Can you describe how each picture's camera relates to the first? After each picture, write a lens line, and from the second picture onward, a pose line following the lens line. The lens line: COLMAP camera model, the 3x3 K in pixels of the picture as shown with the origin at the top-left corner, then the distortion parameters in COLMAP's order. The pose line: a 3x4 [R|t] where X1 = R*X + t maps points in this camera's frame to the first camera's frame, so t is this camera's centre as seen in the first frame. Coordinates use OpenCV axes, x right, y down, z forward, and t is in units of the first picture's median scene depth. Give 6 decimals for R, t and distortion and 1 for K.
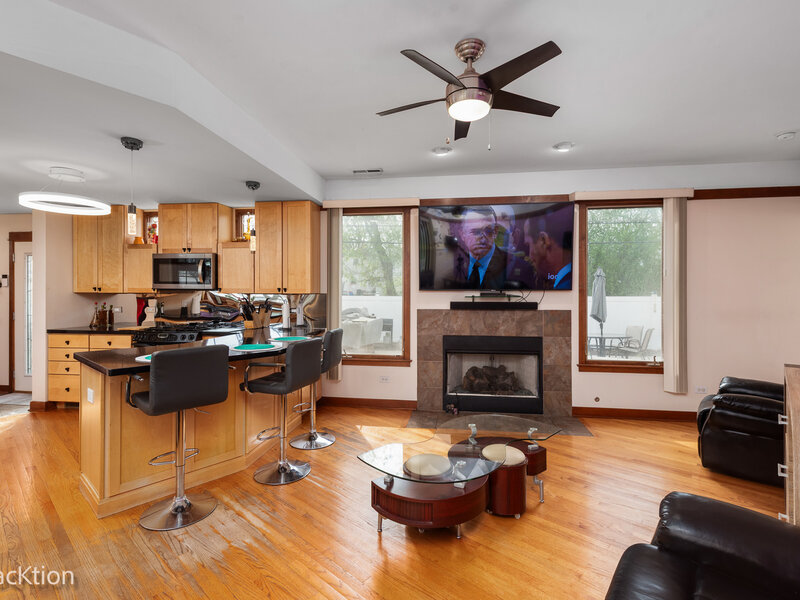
lens RADIAL K [[395.1, 0, 400.0], [0, 395.1, 300.0], [0, 0, 1]] dist [0.000662, 0.000003]
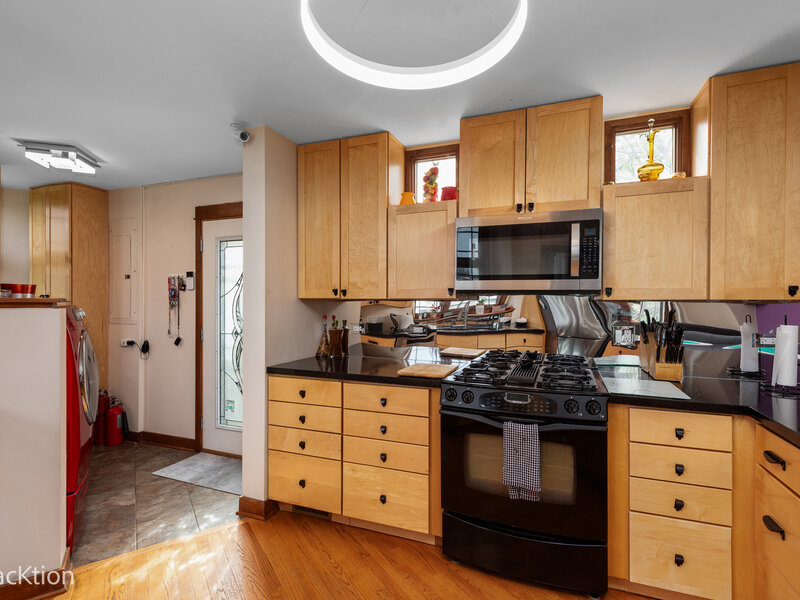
lens RADIAL K [[407.2, 0, 400.5], [0, 407.2, 311.1], [0, 0, 1]] dist [0.002136, 0.000214]
pose [[0.967600, 0.007856, -0.252367, -0.542496], [-0.005736, 0.999942, 0.009134, -0.007269], [0.252424, -0.007390, 0.967589, 0.478553]]
